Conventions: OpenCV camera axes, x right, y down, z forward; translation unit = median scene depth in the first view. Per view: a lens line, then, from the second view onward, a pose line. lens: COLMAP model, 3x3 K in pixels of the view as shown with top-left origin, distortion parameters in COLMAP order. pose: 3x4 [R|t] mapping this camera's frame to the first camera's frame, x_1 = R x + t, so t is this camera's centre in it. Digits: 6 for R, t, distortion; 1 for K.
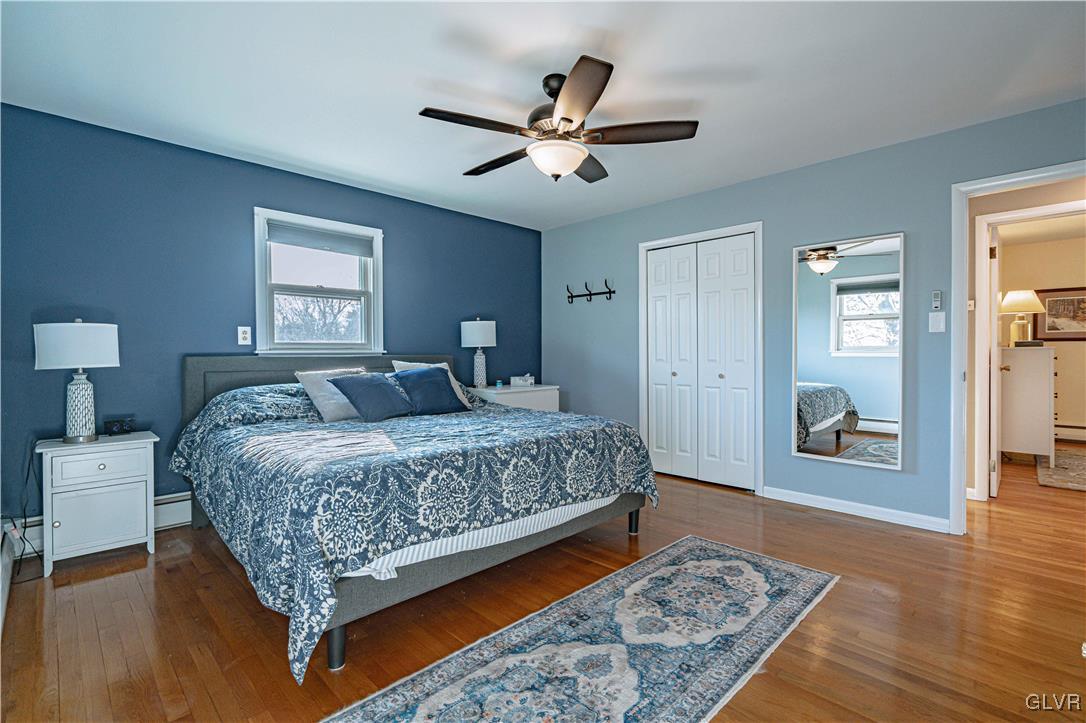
lens RADIAL K [[494.7, 0, 542.9], [0, 494.7, 362.8], [0, 0, 1]] dist [0.000323, 0.002119]
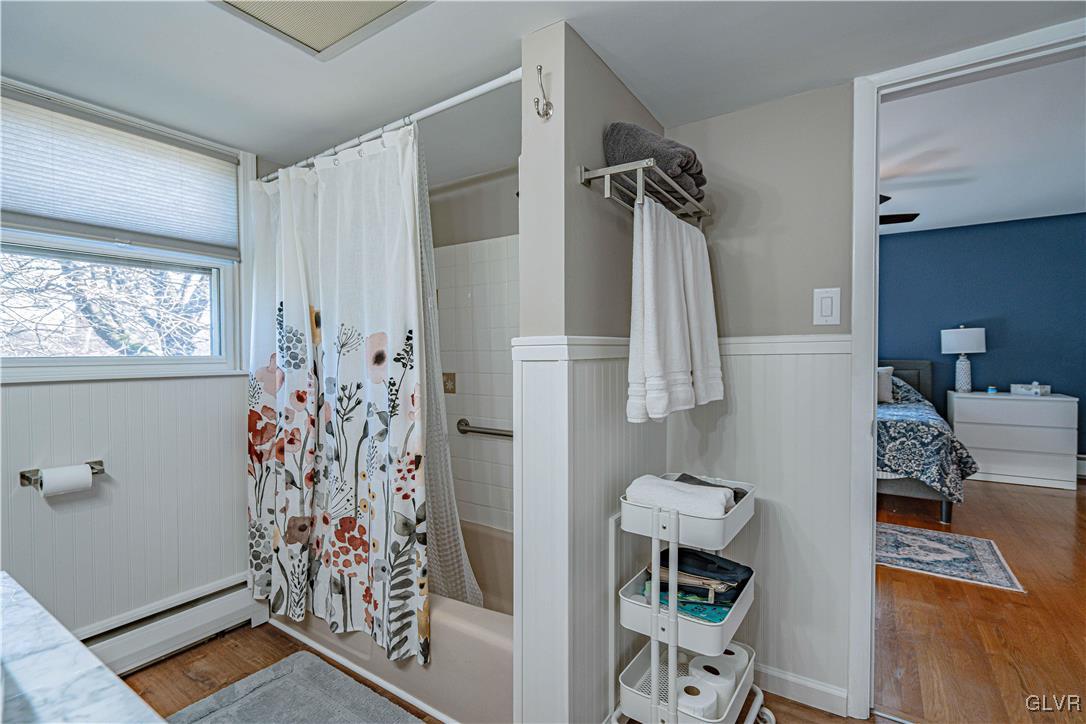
lens RADIAL K [[494.7, 0, 542.2], [0, 494.7, 361.4], [0, 0, 1]] dist [0.000323, 0.002119]
pose [[0.197241, 0.019001, -0.980171, 1.326446], [-0.015531, 0.999747, 0.016255, -0.032128], [0.980232, 0.012016, 0.197487, -0.148422]]
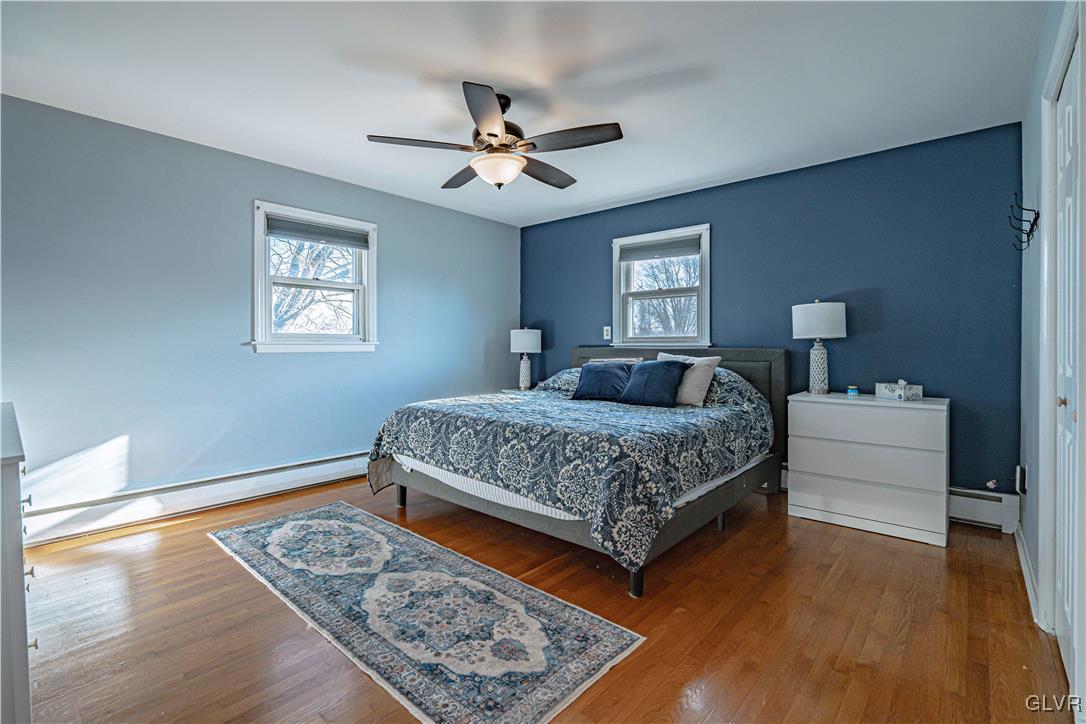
lens RADIAL K [[494.7, 0, 539.0], [0, 494.7, 347.8], [0, 0, 1]] dist [0.000323, 0.002119]
pose [[0.063020, 0.006865, -0.997989, 1.080049], [-0.023341, 0.999713, 0.005403, -0.021181], [0.997739, 0.022953, 0.063162, 0.973932]]
